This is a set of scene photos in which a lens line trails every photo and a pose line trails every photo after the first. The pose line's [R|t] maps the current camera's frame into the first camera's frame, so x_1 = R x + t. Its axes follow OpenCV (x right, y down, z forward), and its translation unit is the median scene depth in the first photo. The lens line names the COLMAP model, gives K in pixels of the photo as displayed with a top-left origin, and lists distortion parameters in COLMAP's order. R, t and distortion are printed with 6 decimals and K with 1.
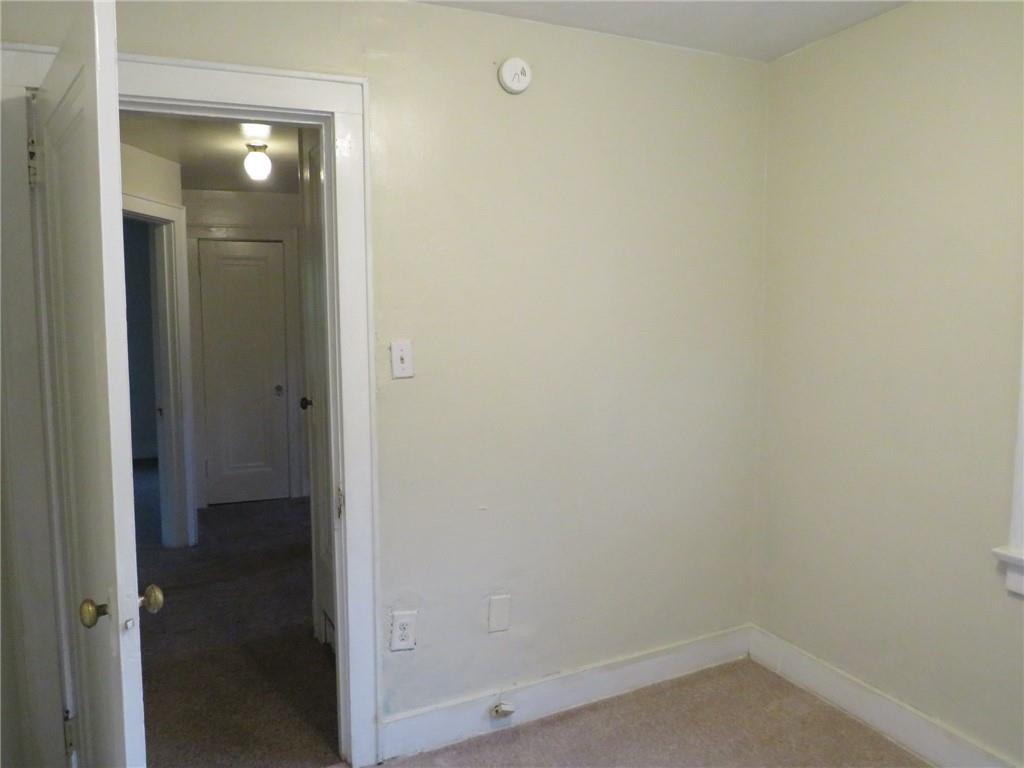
lens RADIAL K [[730.0, 0, 509.4], [0, 730.0, 381.3], [0, 0, 1]] dist [-0.023573, -0.004938]
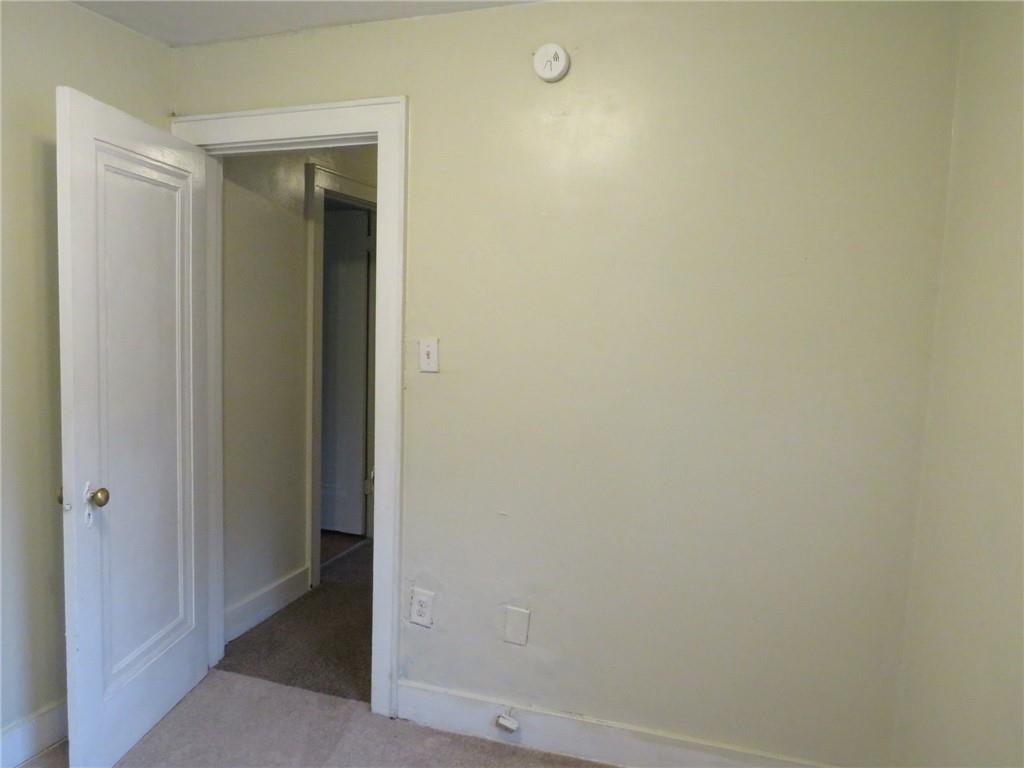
lens RADIAL K [[730.0, 0, 510.1], [0, 730.0, 384.3], [0, 0, 1]] dist [-0.023573, -0.004938]
pose [[0.718521, 0.104334, -0.687635, 0.652133], [-0.102213, 0.993790, 0.043981, -0.044237], [0.687953, 0.038684, 0.724723, 0.300034]]
